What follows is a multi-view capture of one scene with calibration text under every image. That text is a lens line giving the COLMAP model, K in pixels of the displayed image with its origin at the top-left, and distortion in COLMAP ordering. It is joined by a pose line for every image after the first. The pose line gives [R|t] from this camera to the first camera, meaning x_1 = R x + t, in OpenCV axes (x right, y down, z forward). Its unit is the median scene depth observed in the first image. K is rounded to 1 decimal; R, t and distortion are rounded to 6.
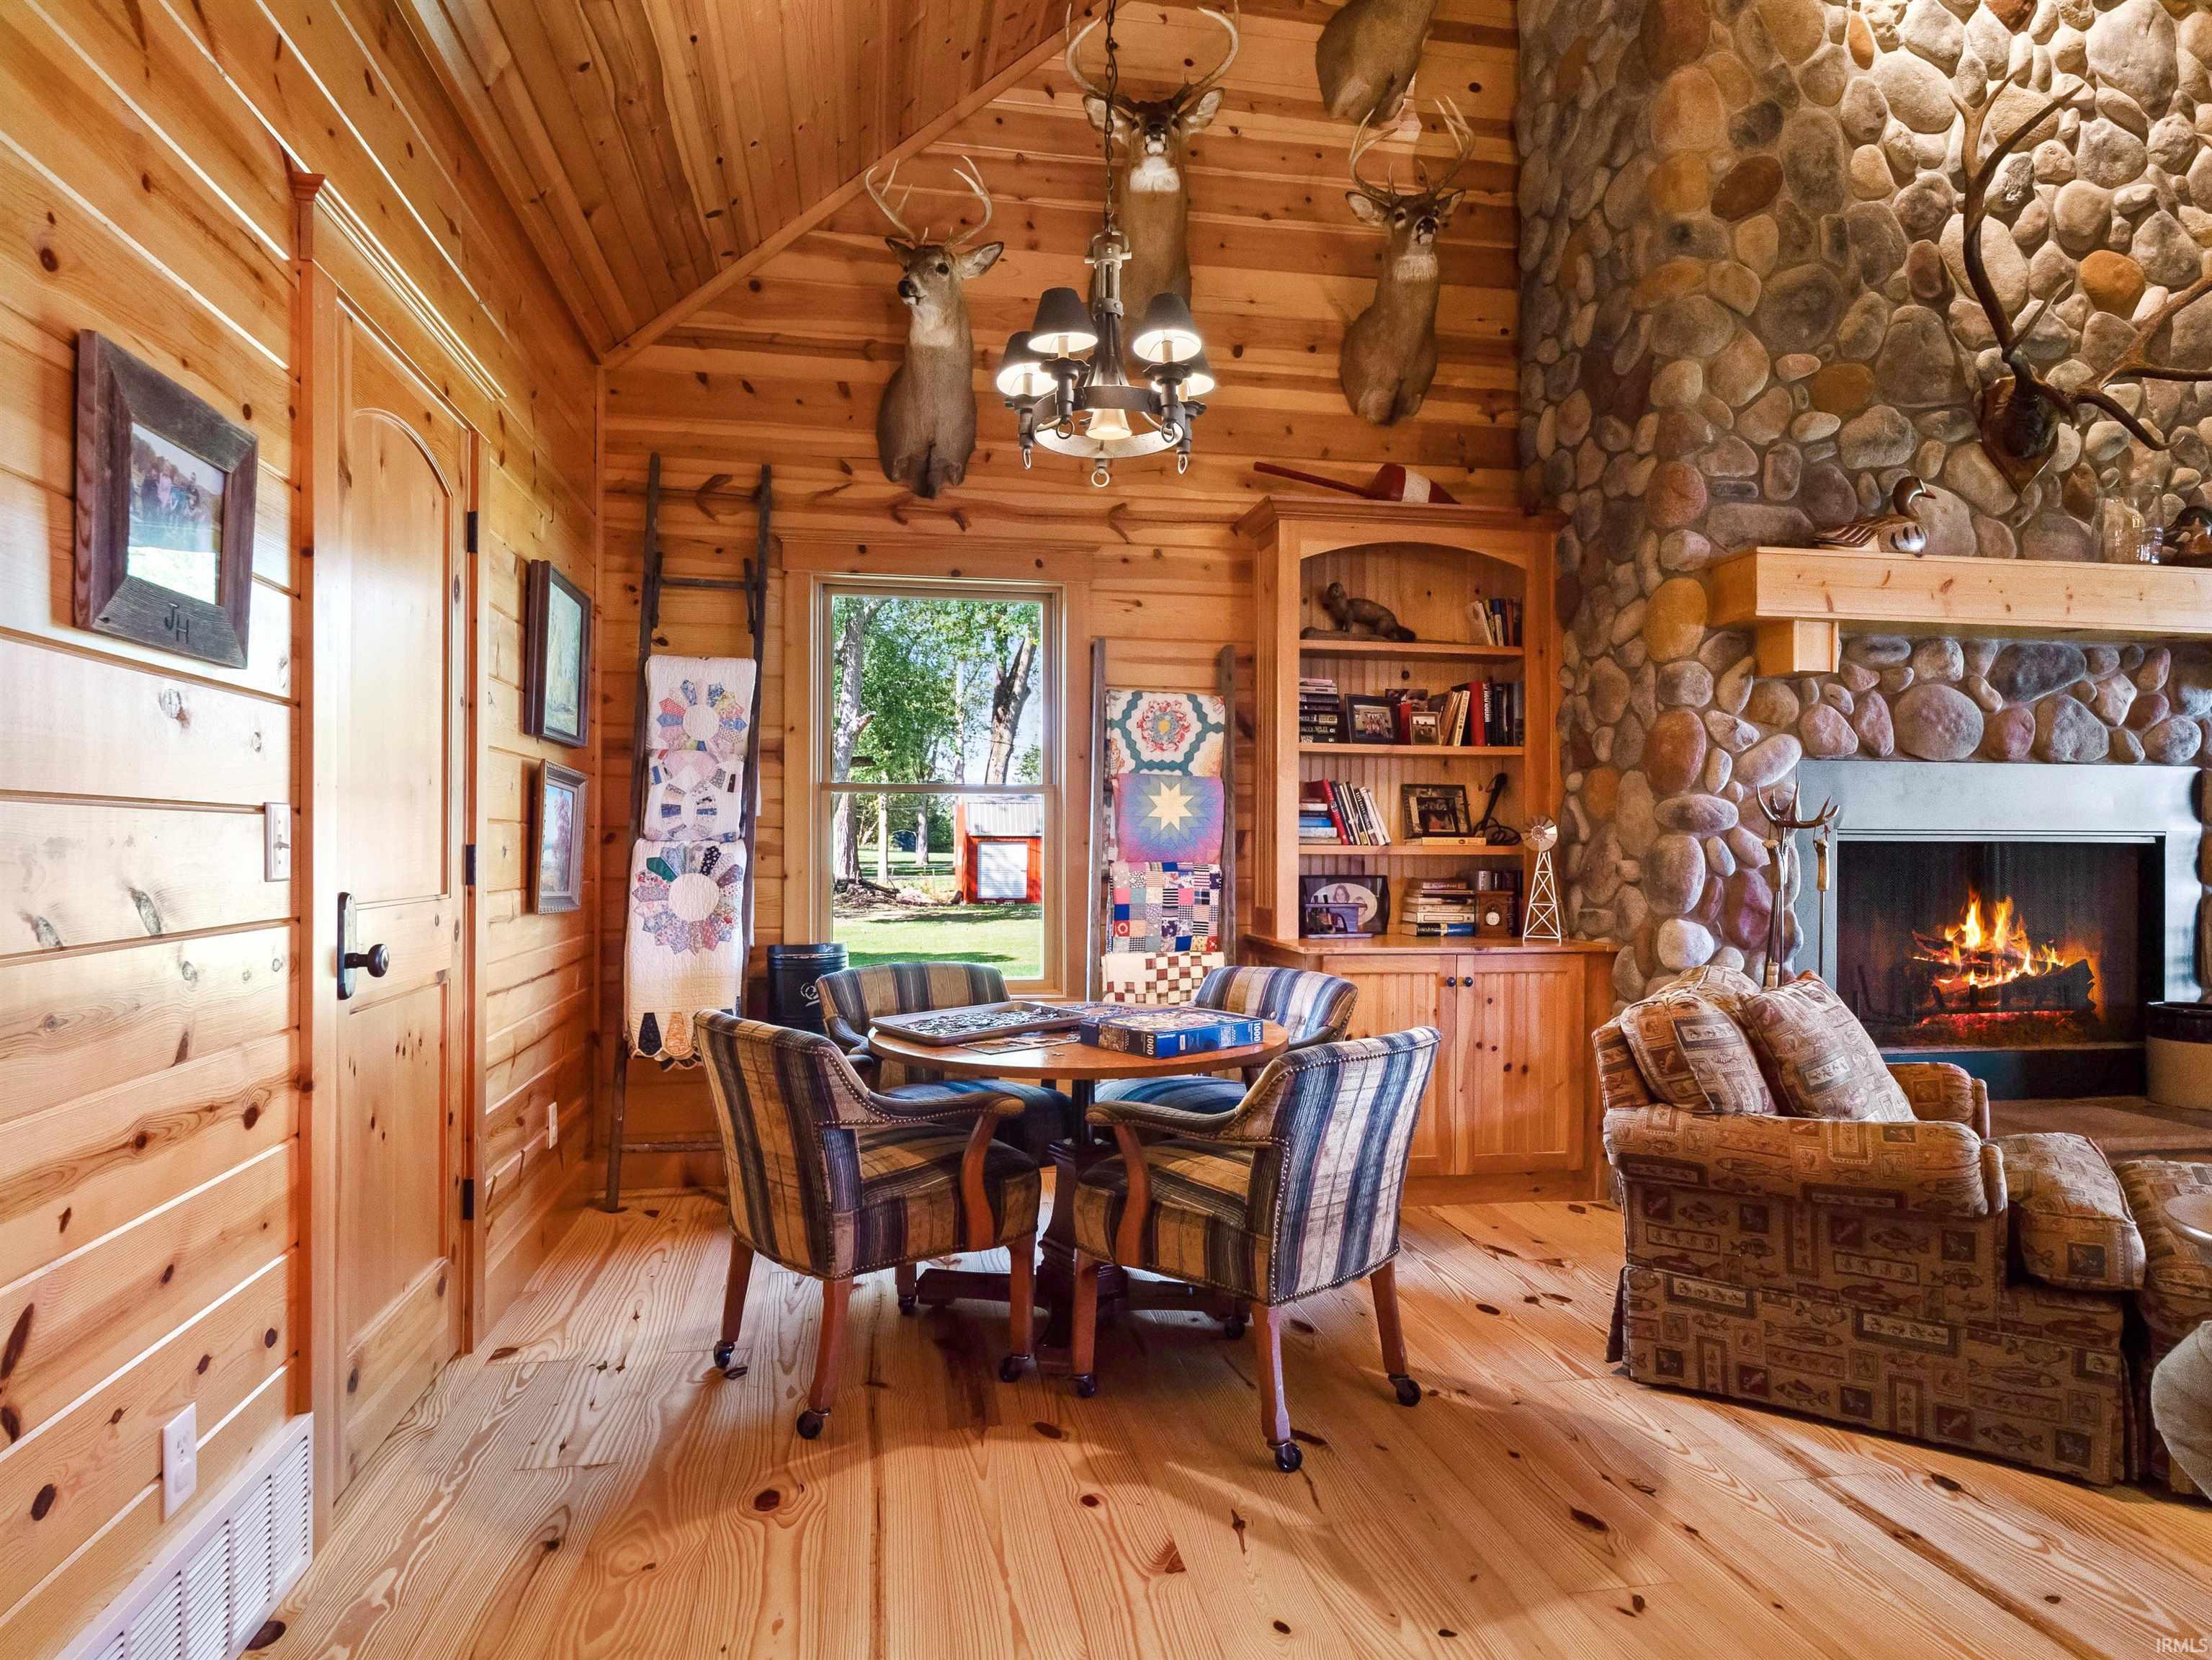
lens RADIAL K [[1288.4, 0, 1102.6], [0, 1288.4, 850.0], [0, 0, 1]] dist [0.001317, -0.003162]
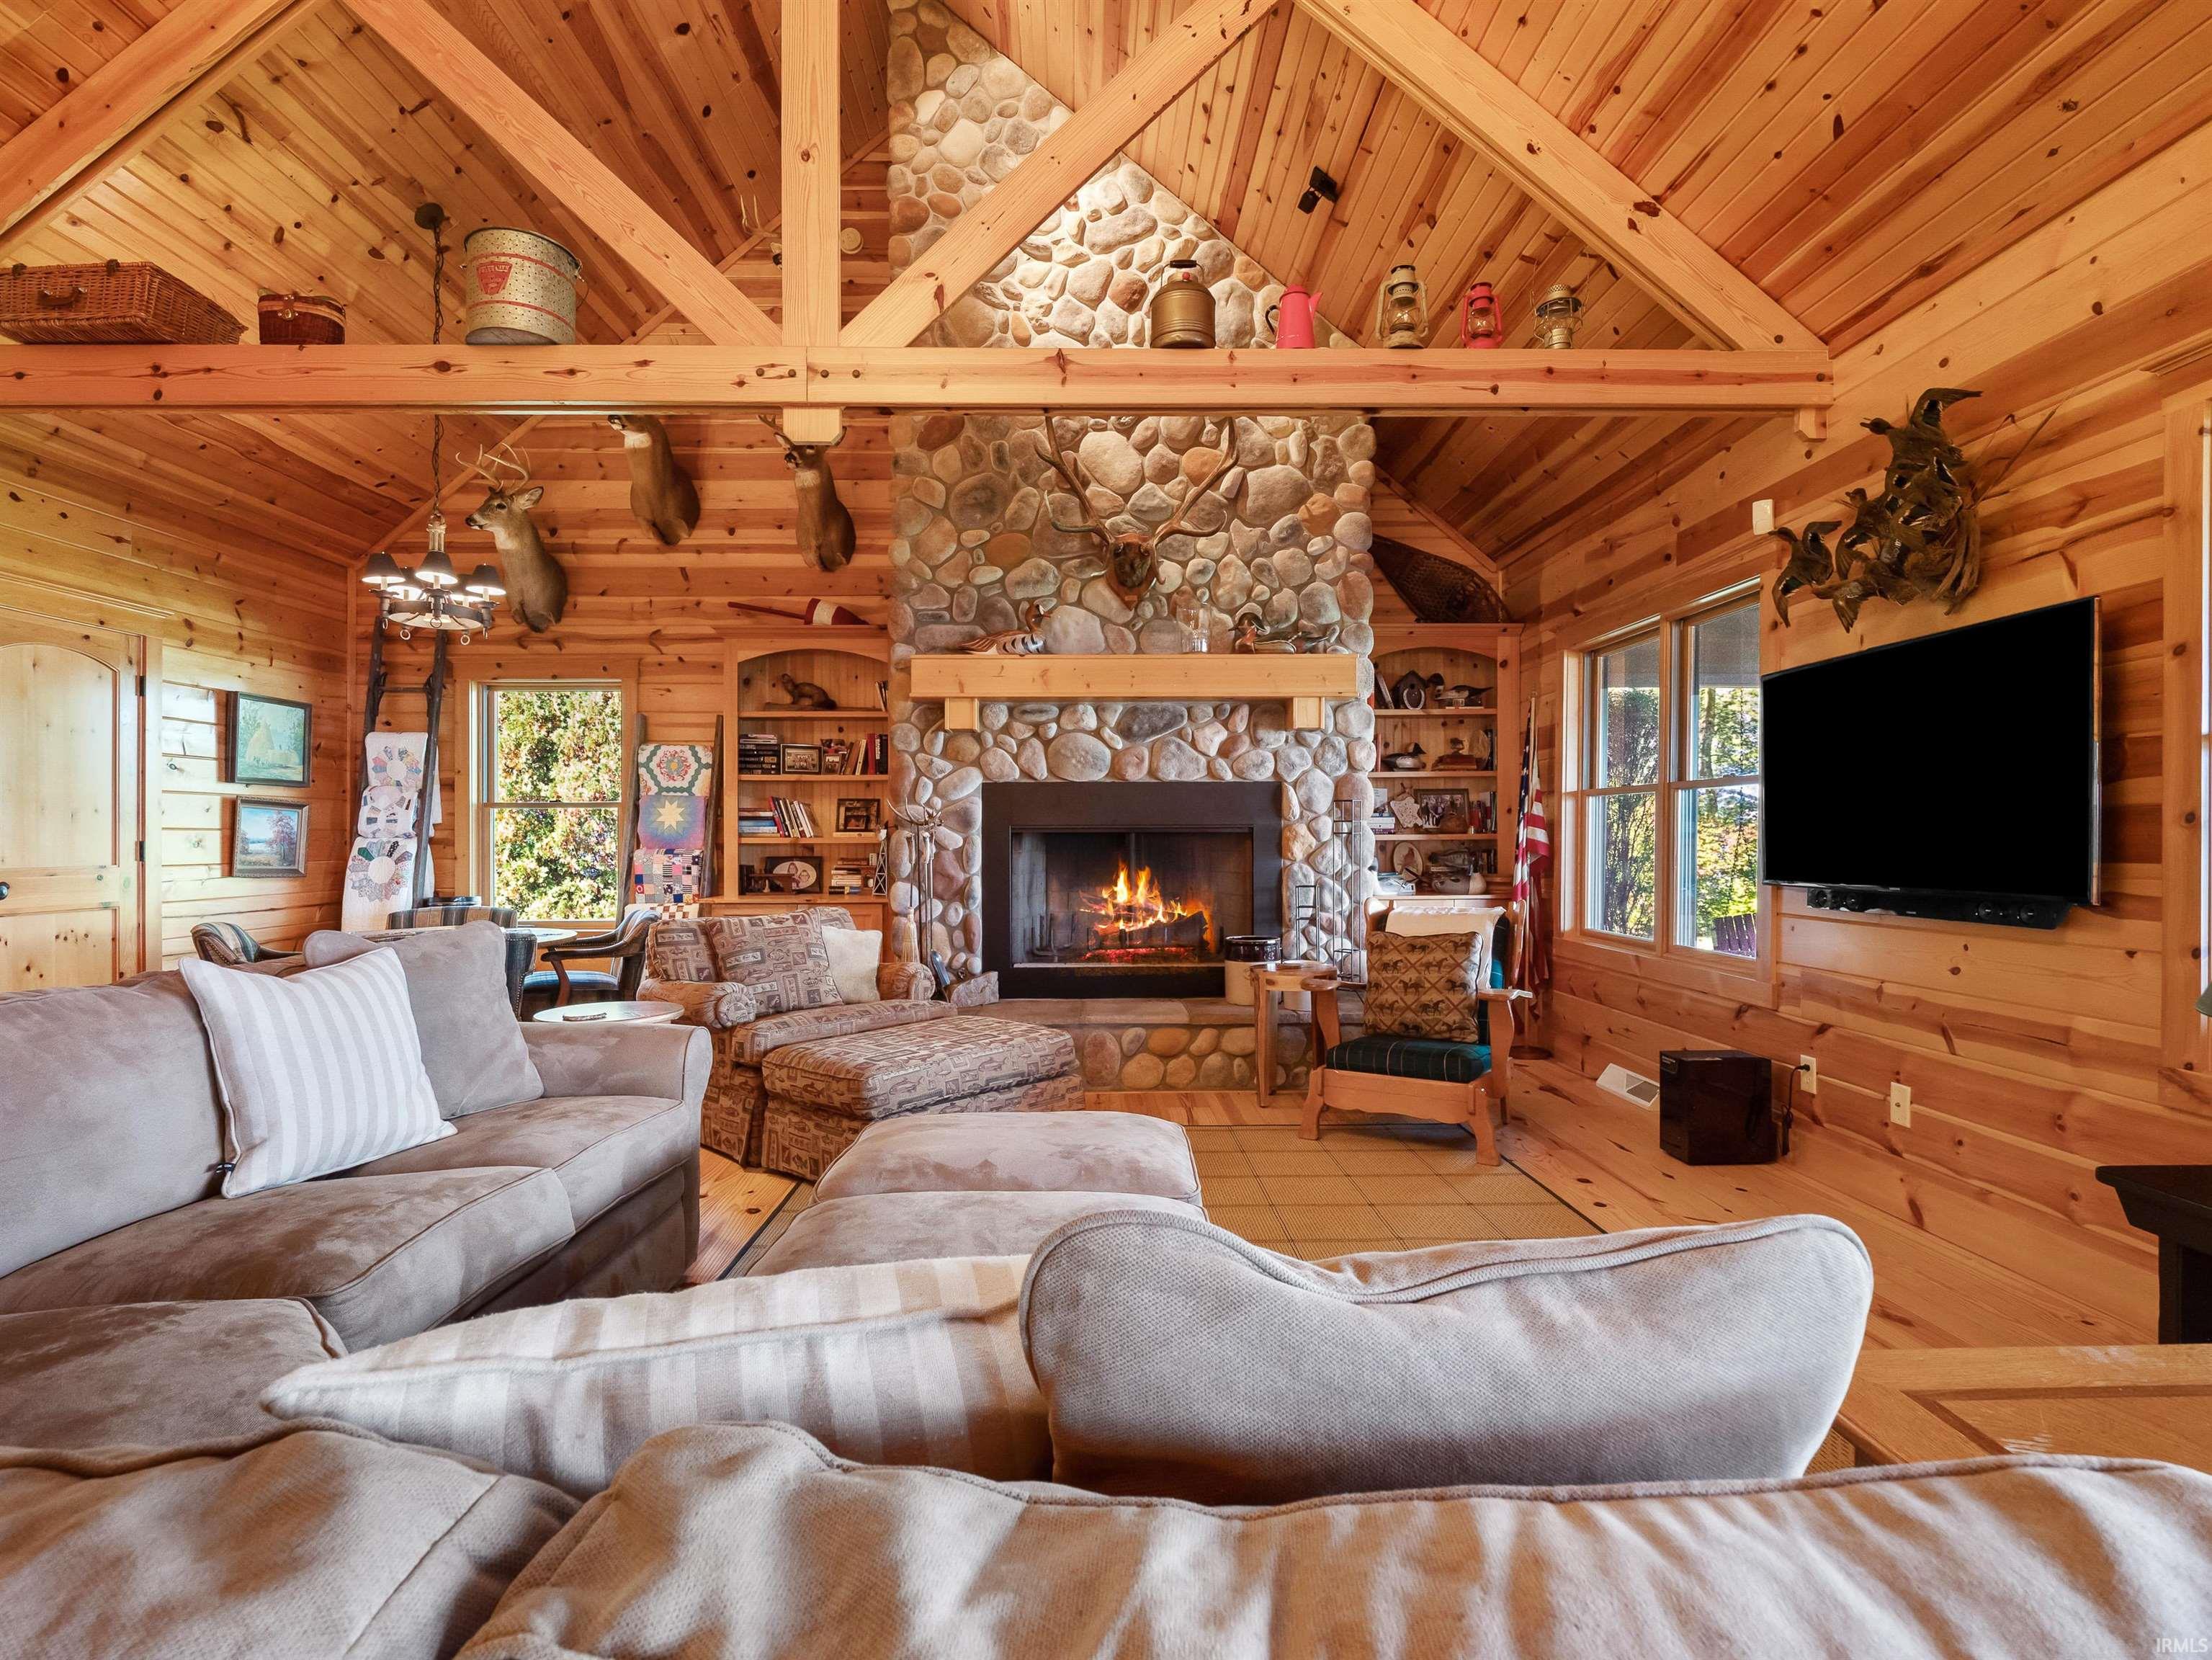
lens RADIAL K [[1065.1, 0, 1105.6], [0, 1065.1, 841.4], [0, 0, 1]] dist [0.001802, -0.012990]
pose [[0.988033, -0.006464, -0.154110, 0.865053], [0.006421, 0.999979, -0.000774, 0.004988], [0.154112, -0.000225, 0.988053, -0.274902]]
